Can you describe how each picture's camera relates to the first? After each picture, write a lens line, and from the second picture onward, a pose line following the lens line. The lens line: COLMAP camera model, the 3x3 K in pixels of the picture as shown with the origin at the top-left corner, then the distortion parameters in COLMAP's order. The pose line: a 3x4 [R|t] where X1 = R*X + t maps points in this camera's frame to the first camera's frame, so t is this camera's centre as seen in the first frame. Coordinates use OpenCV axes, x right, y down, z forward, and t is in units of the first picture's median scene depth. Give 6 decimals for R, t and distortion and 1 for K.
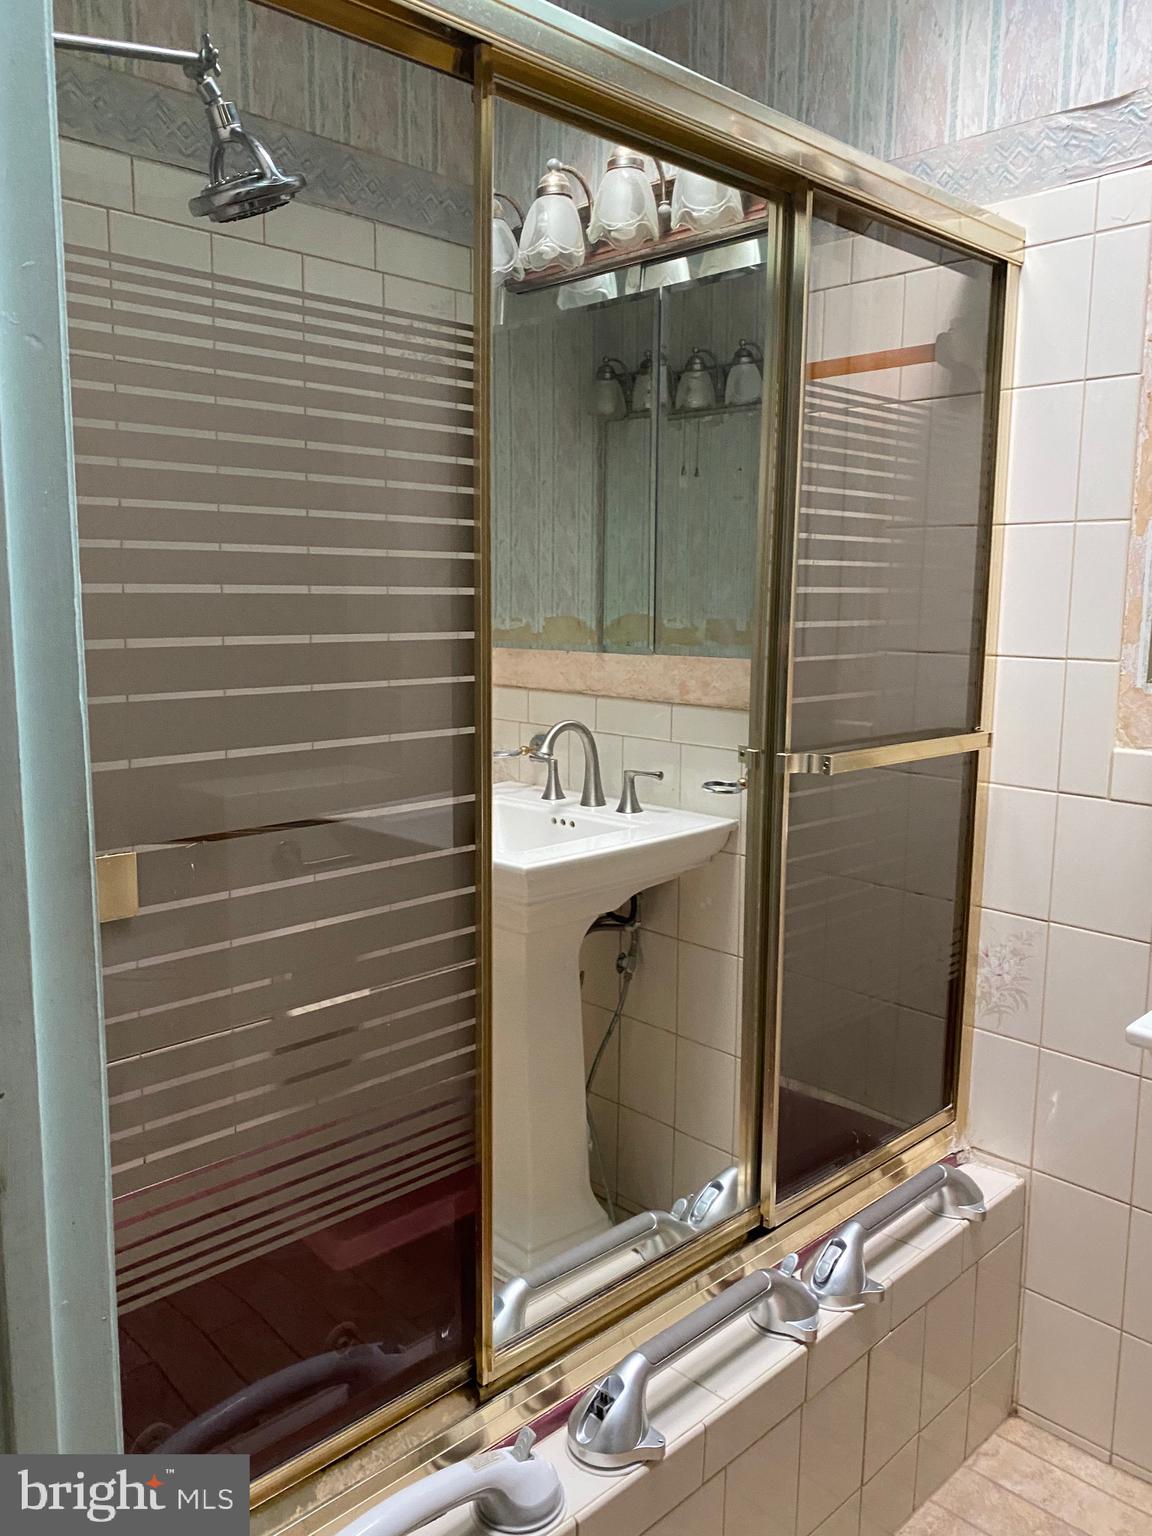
lens RADIAL K [[1163.1, 0, 578.6], [0, 1163.1, 760.2], [0, 0, 1]] dist [0.048697, -0.070959]
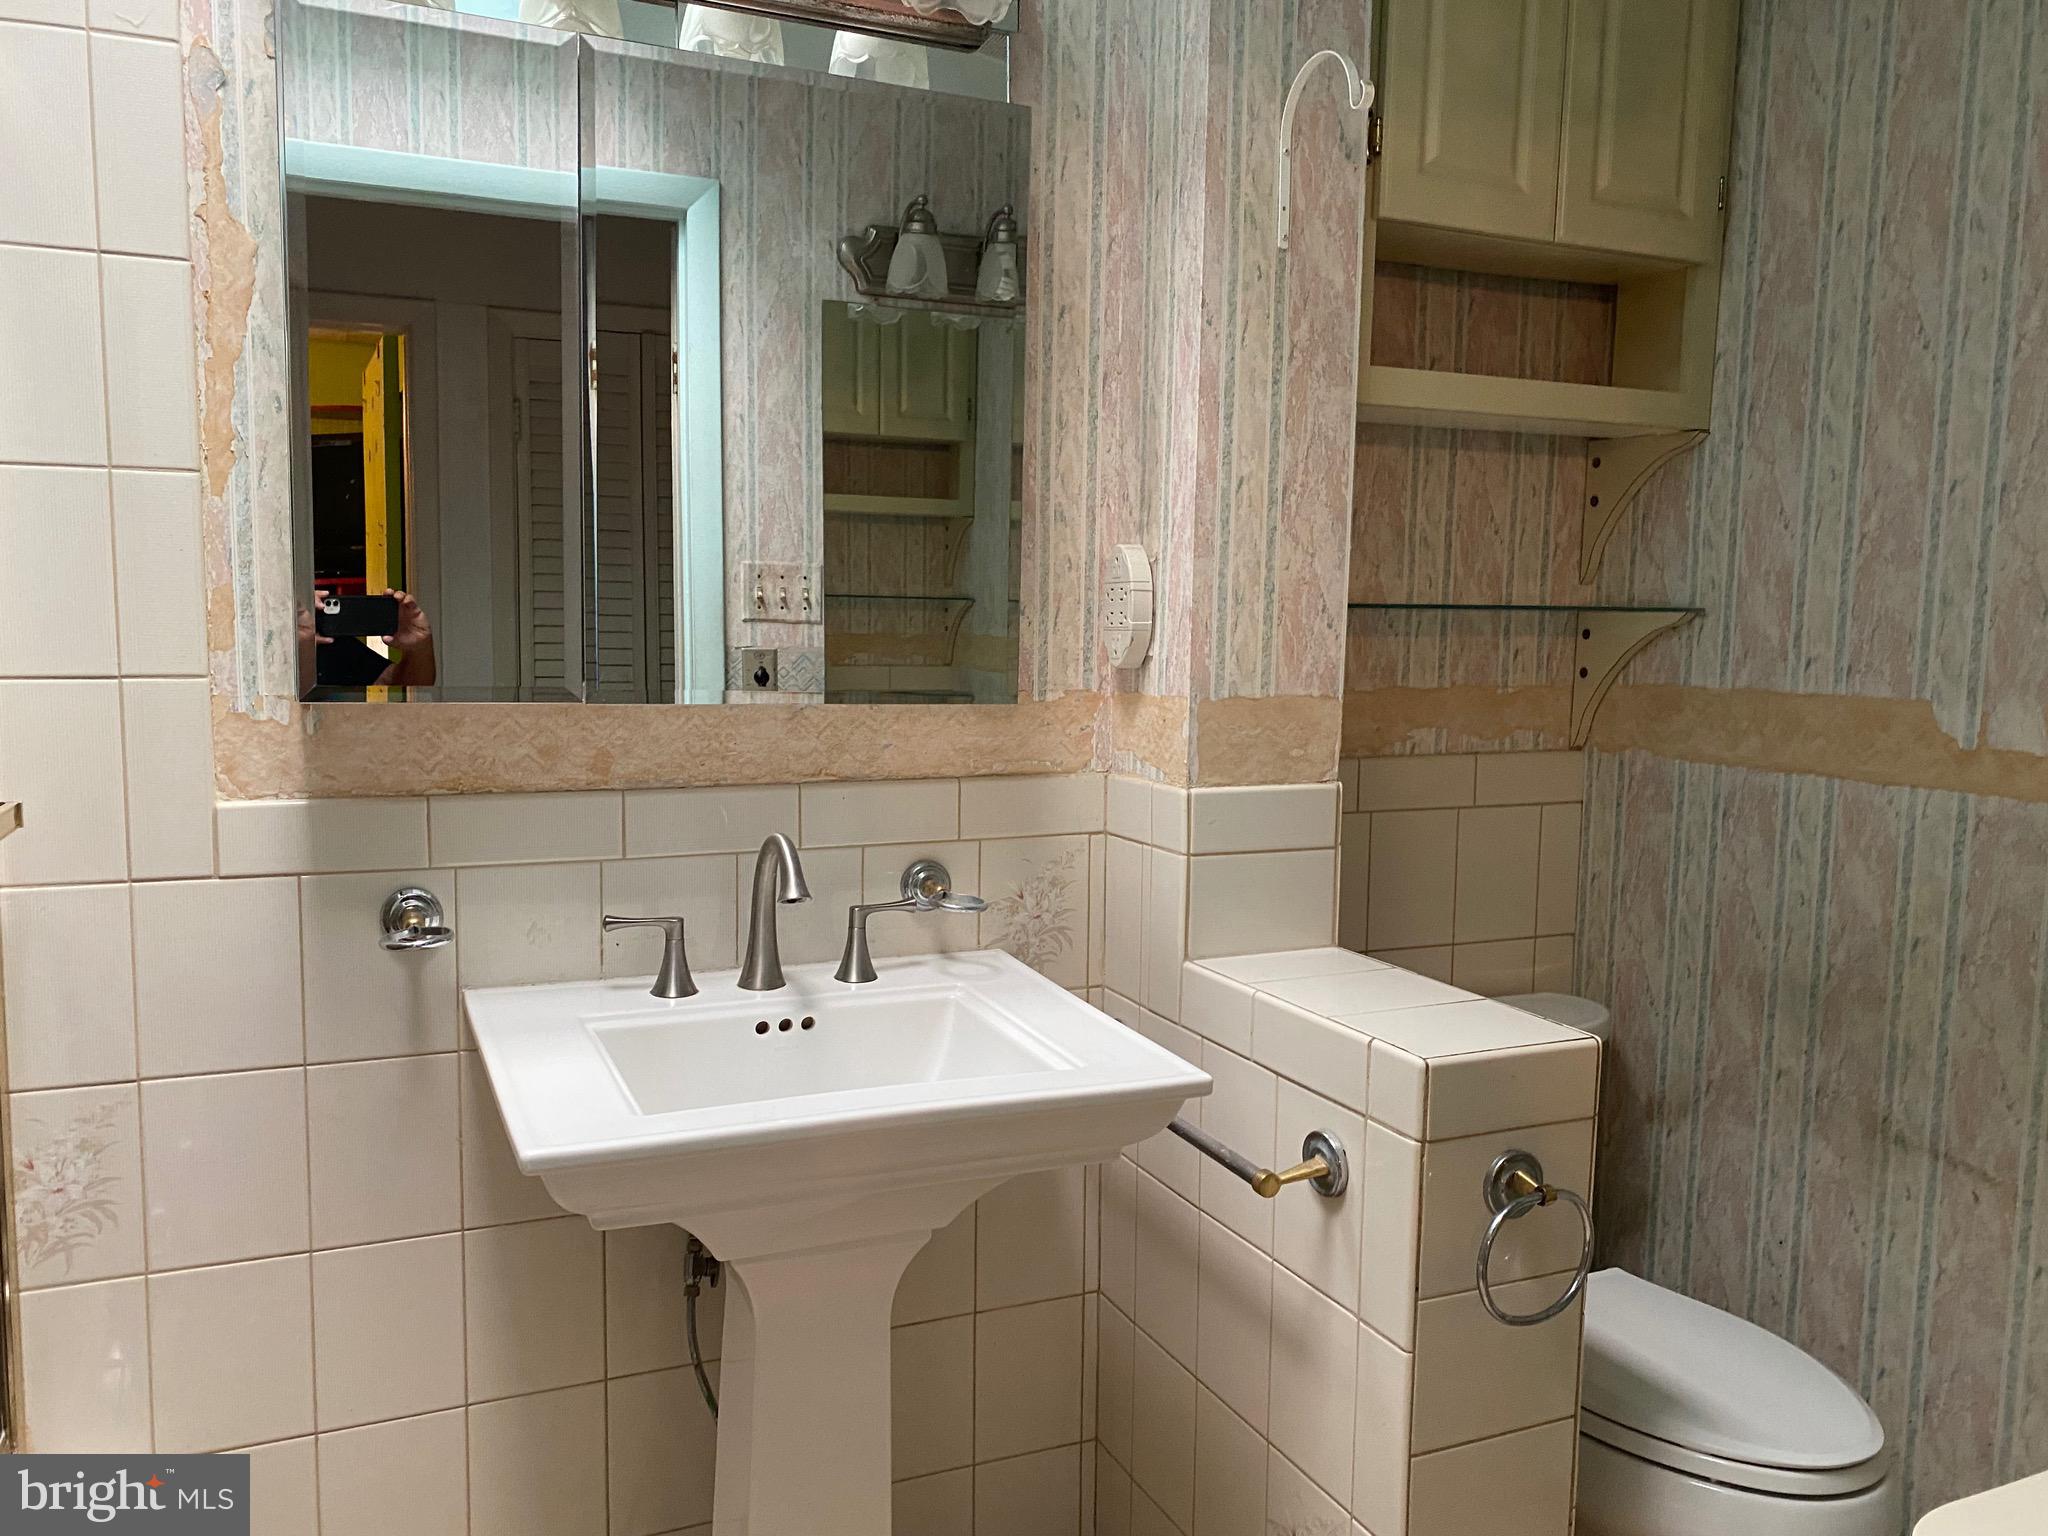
lens RADIAL K [[1550.8, 0, 1025.0], [0, 1550.8, 774.4], [0, 0, 1]] dist [0.048697, -0.070959]
pose [[0.343993, -0.113088, 0.932137, -0.232970], [0.121998, 0.989689, 0.075049, -0.037688], [-0.931013, 0.087902, 0.354243, 0.233555]]
